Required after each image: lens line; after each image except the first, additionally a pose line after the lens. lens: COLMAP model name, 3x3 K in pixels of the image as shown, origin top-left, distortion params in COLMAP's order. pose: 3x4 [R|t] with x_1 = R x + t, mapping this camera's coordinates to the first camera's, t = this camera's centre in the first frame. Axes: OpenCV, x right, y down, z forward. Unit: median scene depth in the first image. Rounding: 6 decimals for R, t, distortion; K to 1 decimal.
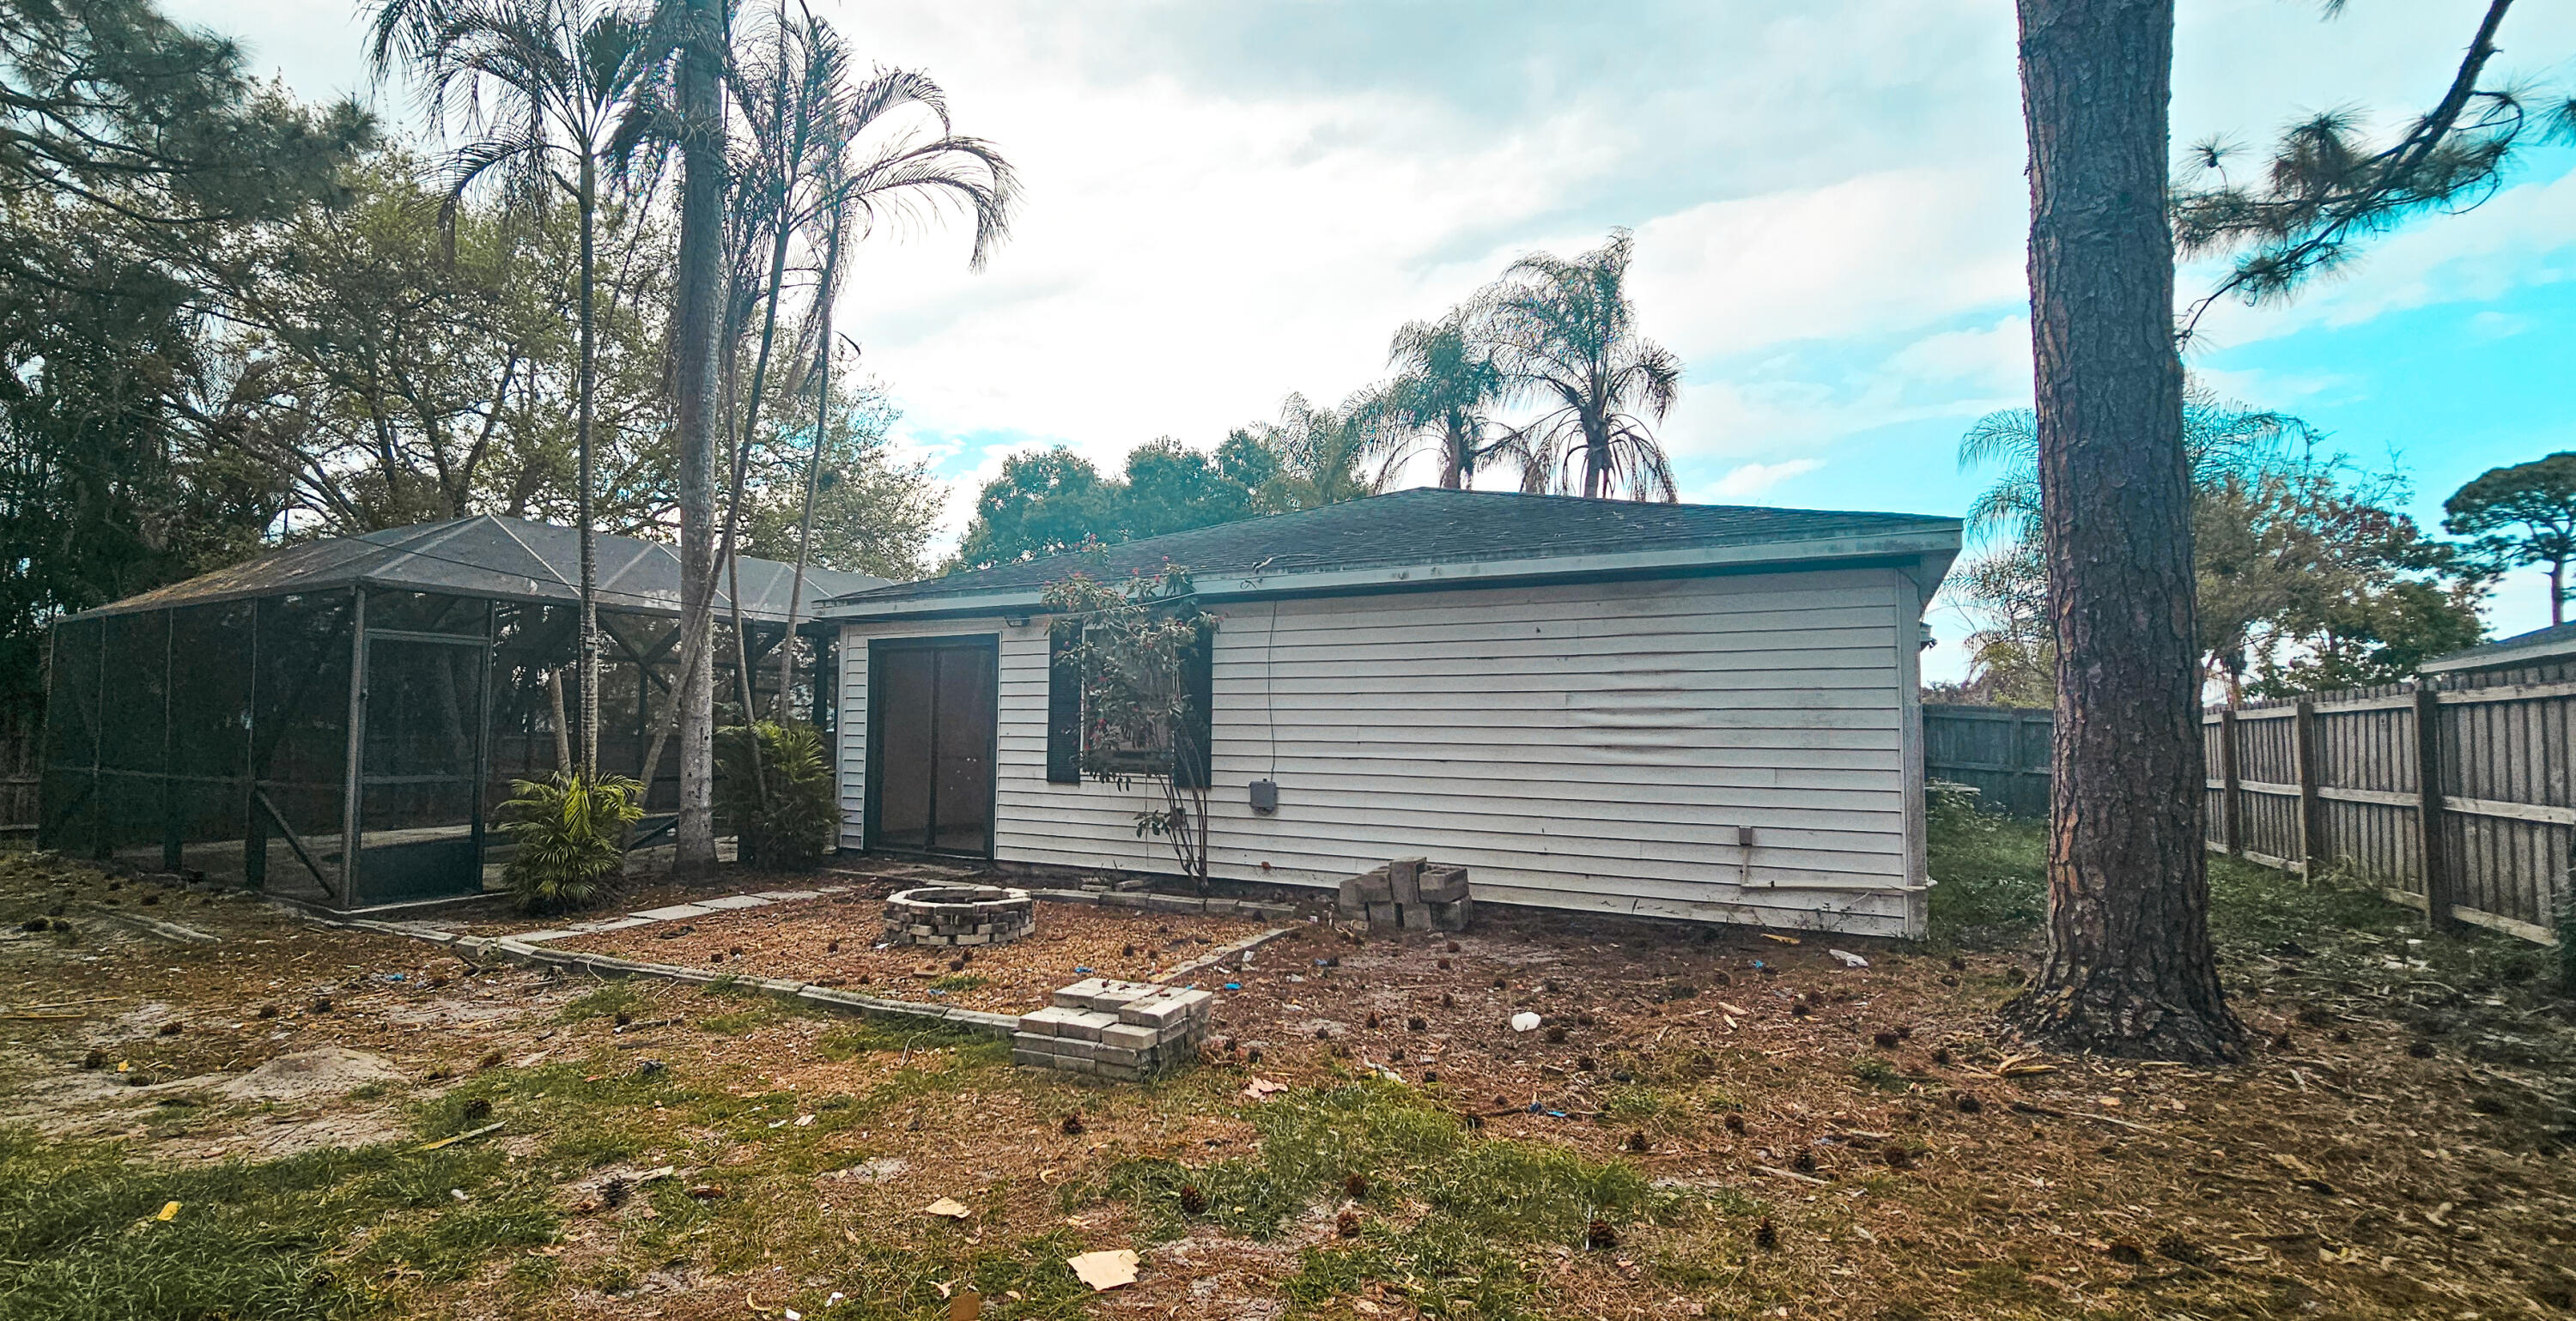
lens RADIAL K [[900.6, 0, 1288.0], [0, 900.6, 674.8], [0, 0, 1]] dist [-0.000958, -0.000098]
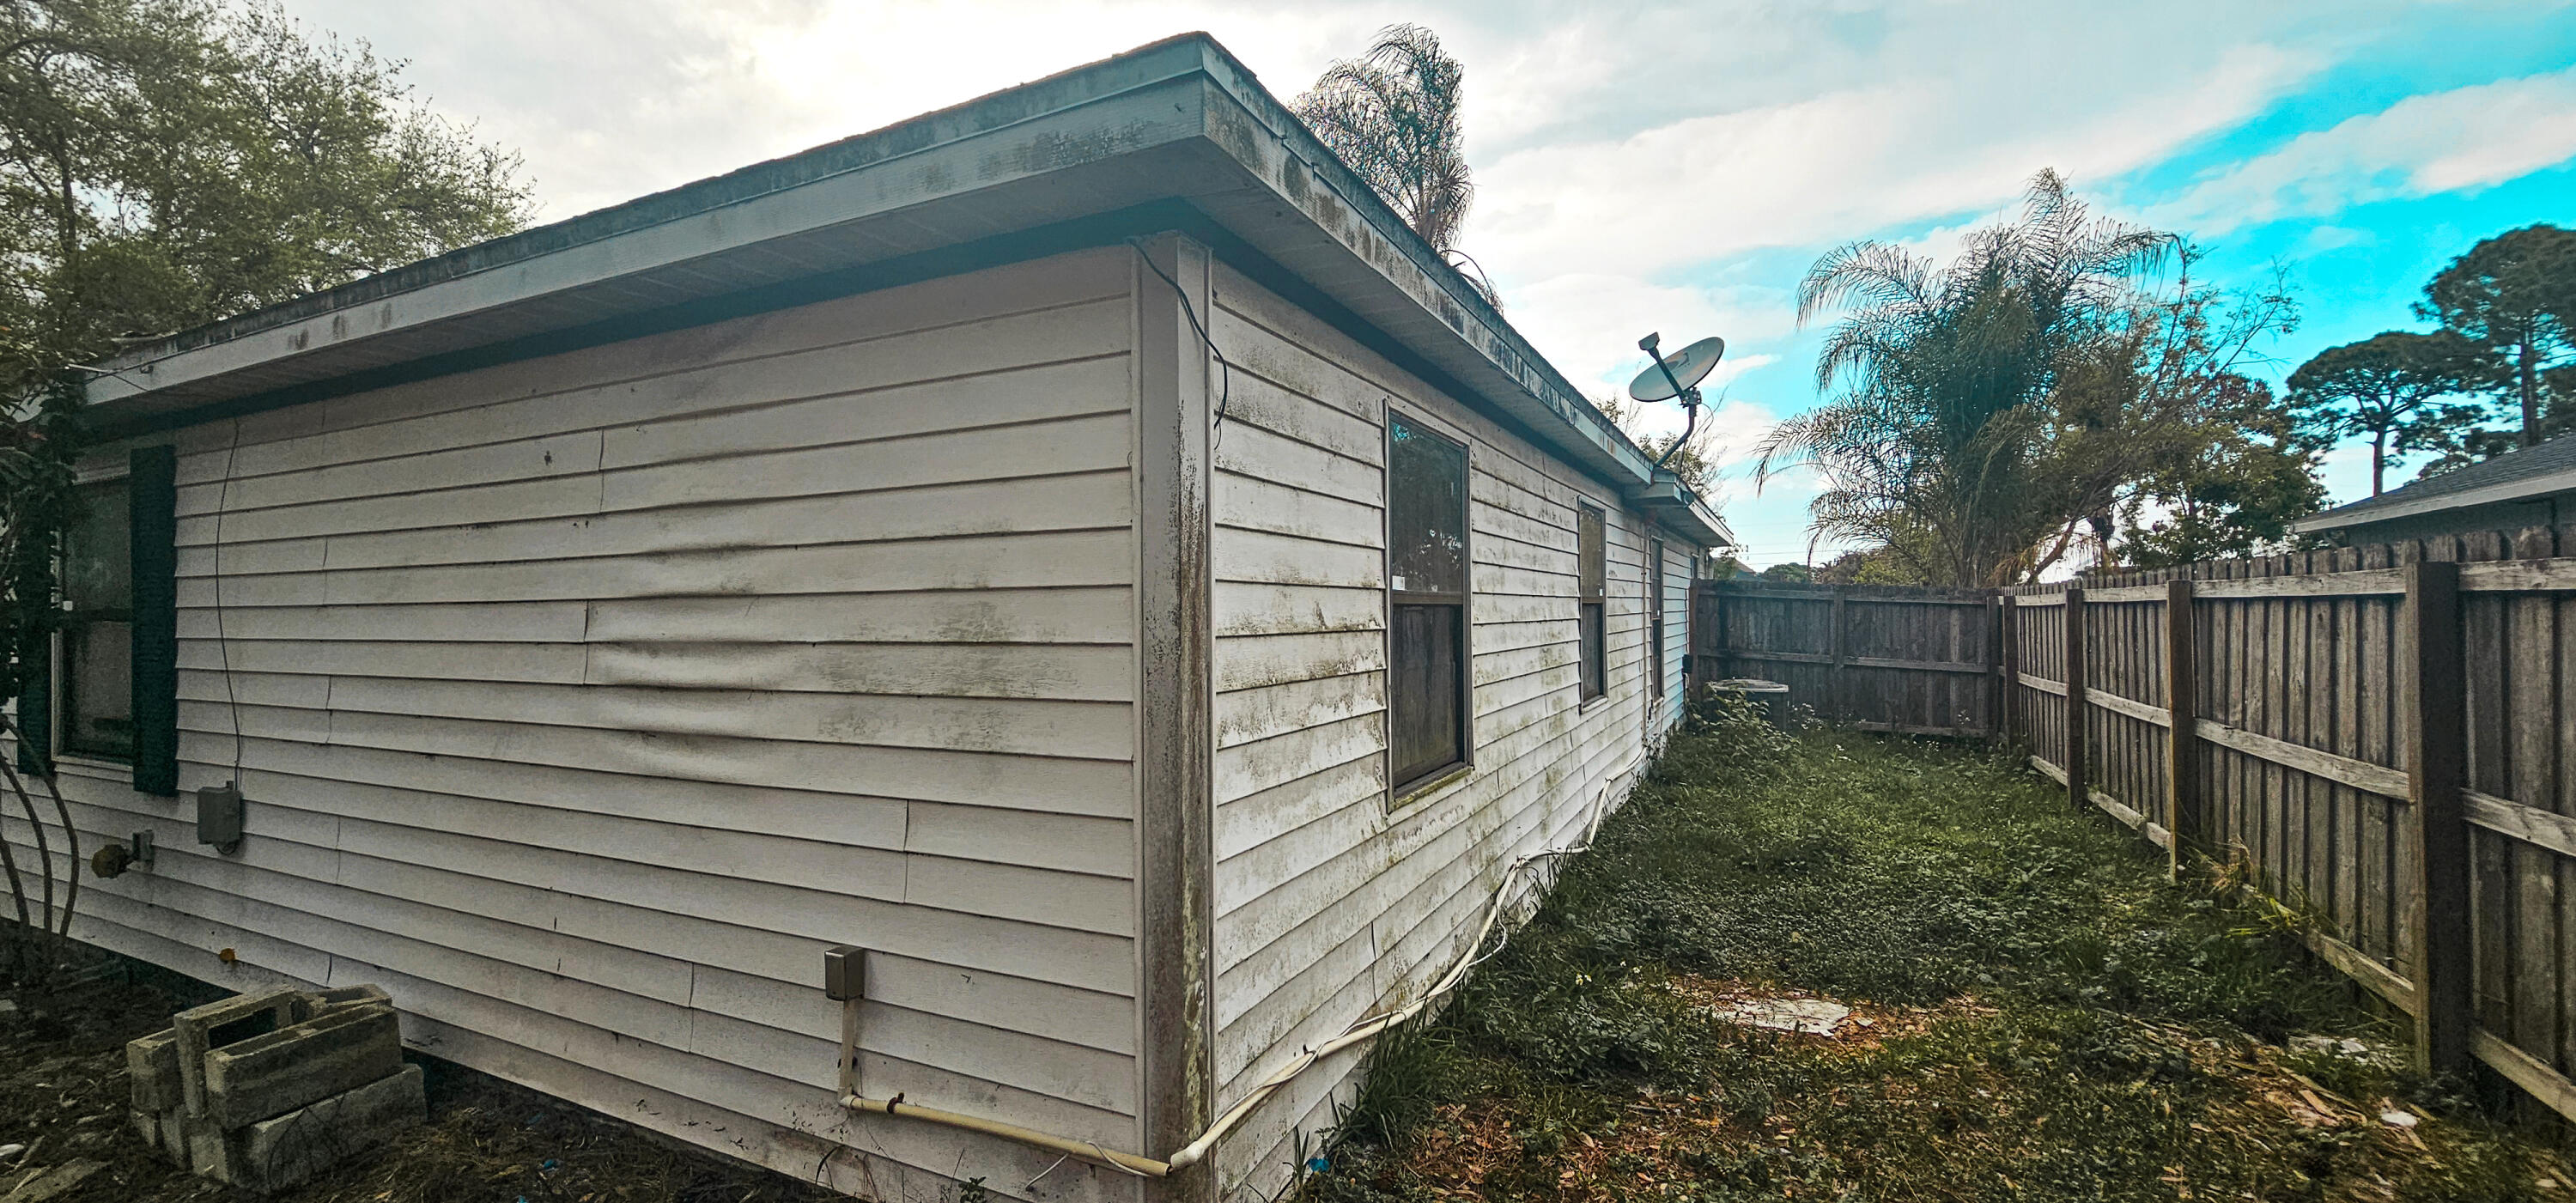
lens RADIAL K [[908.2, 0, 1288.0], [0, 908.2, 601.5], [0, 0, 1]] dist [-0.000218, -0.000007]
pose [[0.996690, -0.021913, 0.078290, 0.784578], [0.017821, 0.998458, 0.052580, 0.002837], [-0.079321, -0.051010, 0.995543, 0.712509]]
